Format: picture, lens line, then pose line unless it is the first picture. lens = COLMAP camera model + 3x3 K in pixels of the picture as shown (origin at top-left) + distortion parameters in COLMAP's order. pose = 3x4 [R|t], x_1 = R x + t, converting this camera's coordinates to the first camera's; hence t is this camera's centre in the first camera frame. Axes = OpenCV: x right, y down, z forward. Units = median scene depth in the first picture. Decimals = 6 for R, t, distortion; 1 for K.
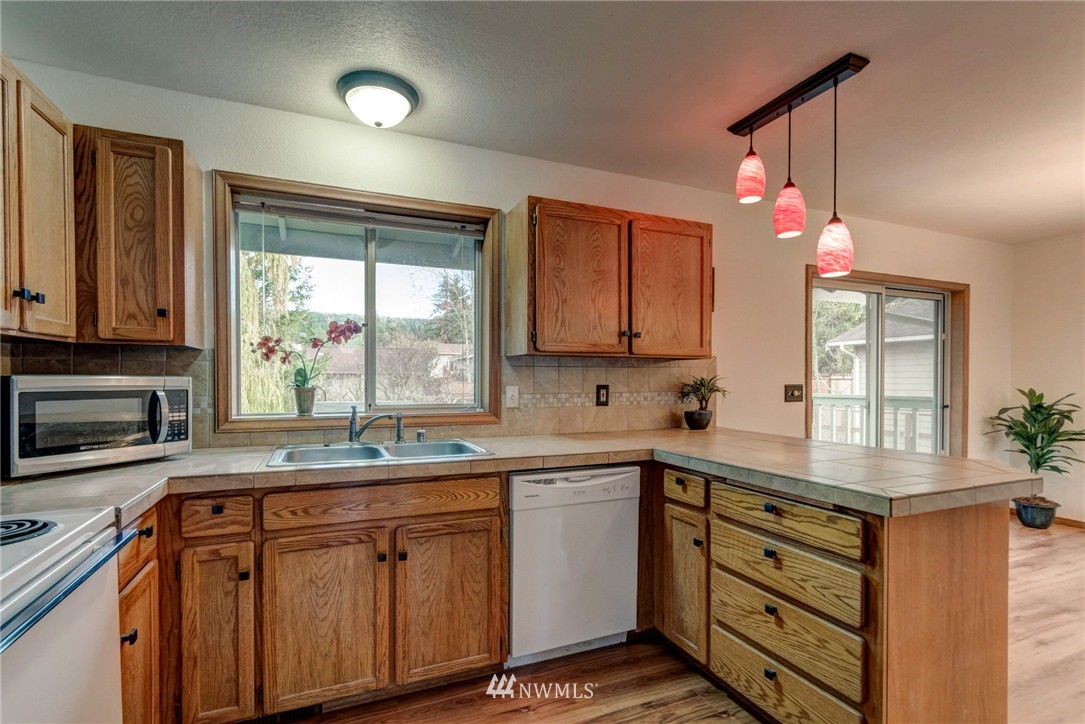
lens RADIAL K [[490.1, 0, 510.4], [0, 490.1, 379.5], [0, 0, 1]] dist [0.001428, -0.001427]
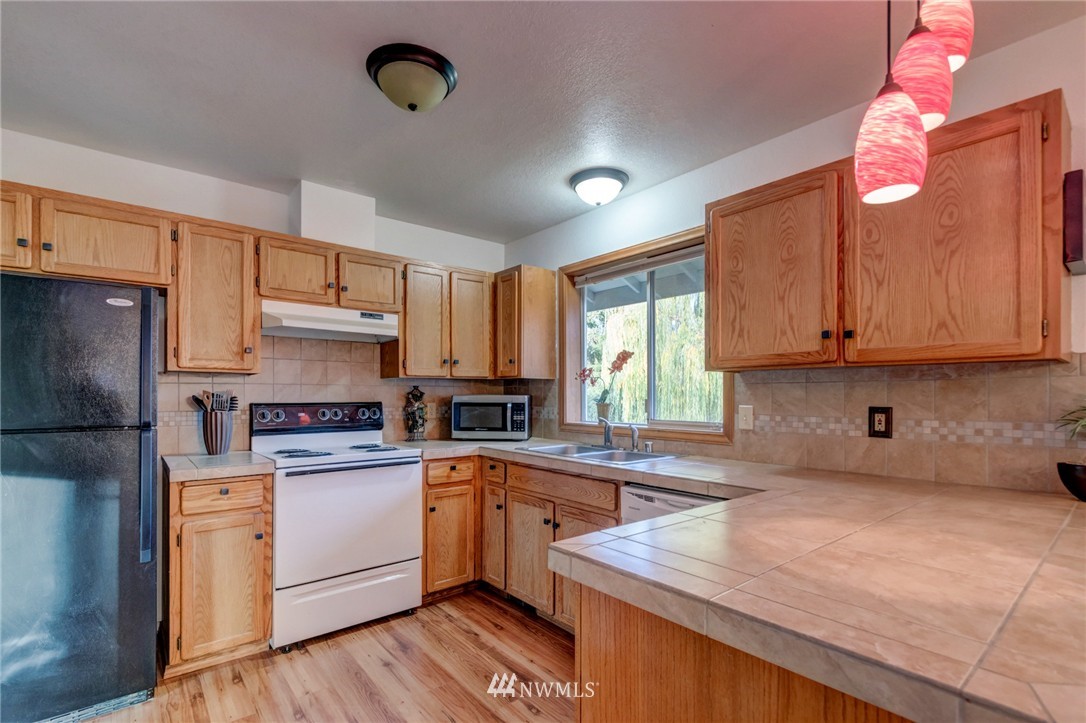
lens RADIAL K [[490.6, 0, 541.8], [0, 490.6, 393.3], [0, 0, 1]] dist [0.001428, -0.001427]
pose [[0.313410, -0.006191, -0.949598, 0.762592], [-0.003931, 0.999962, -0.007816, -0.000852], [0.949610, 0.006182, 0.313374, 0.368709]]
